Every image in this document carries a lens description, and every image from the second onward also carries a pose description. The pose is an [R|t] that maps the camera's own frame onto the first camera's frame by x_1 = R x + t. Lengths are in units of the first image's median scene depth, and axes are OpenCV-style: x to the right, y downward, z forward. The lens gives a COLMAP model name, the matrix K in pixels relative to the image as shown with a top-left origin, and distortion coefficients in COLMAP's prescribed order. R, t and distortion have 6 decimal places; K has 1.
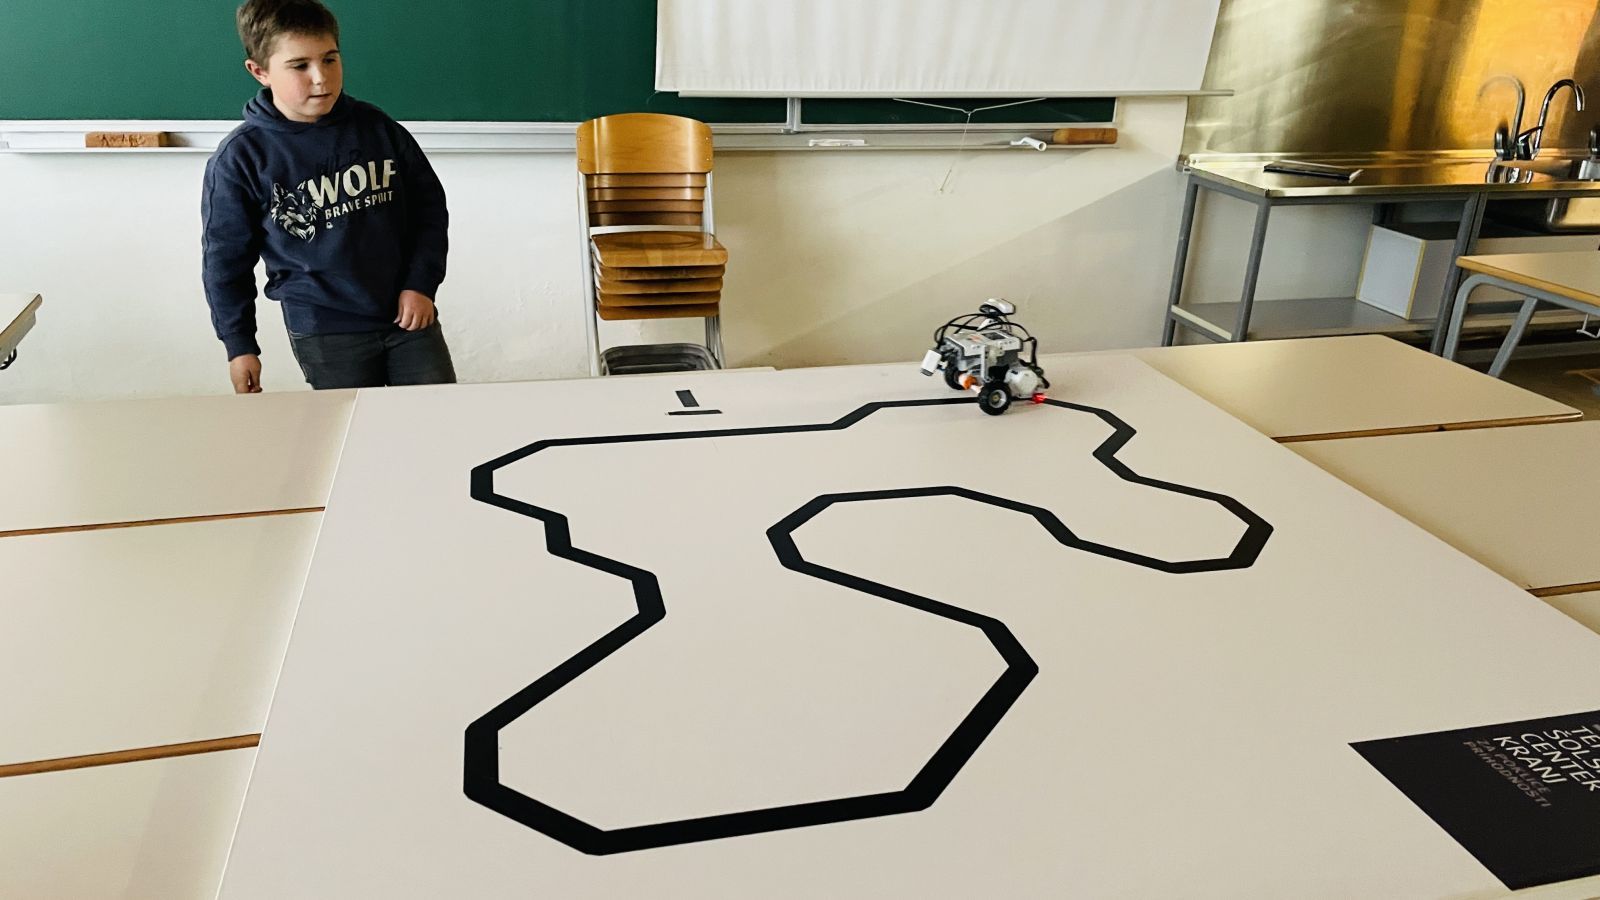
lens RADIAL K [[1232.6, 0, 812.6], [0, 1232.6, 452.0], [0, 0, 1]] dist [0.078776, -0.089471]
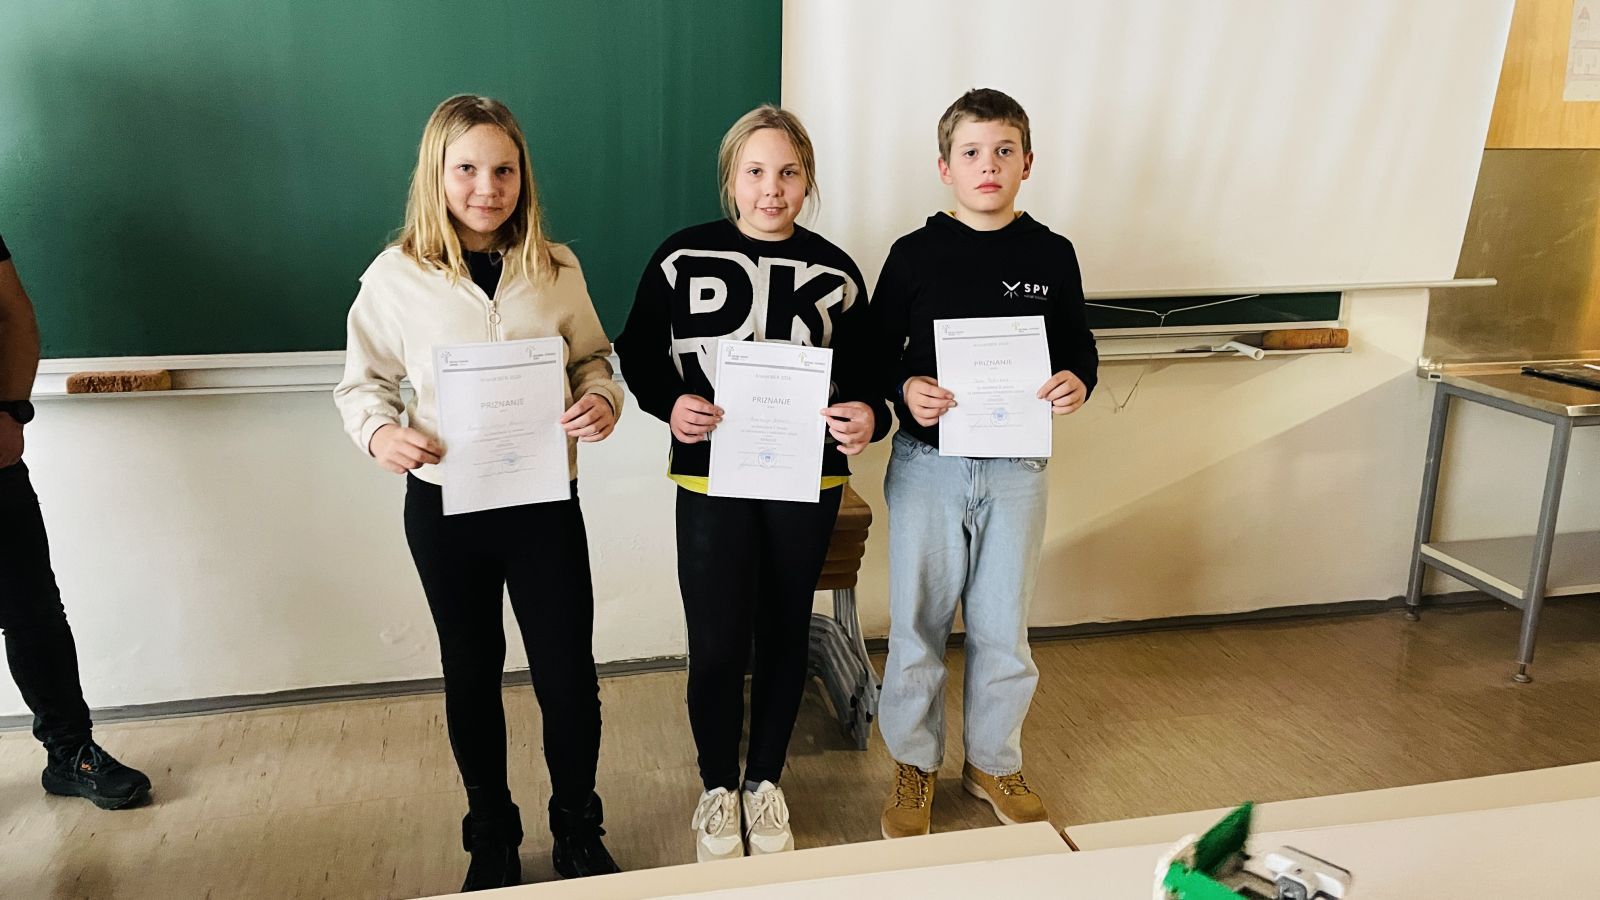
lens RADIAL K [[1232.6, 0, 797.6], [0, 1232.6, 440.9], [0, 0, 1]] dist [0.078776, -0.089471]
pose [[0.997865, -0.018171, -0.062739, -0.055254], [0.008762, 0.989081, -0.147111, -0.076134], [0.064727, 0.146248, 0.987128, 0.205777]]
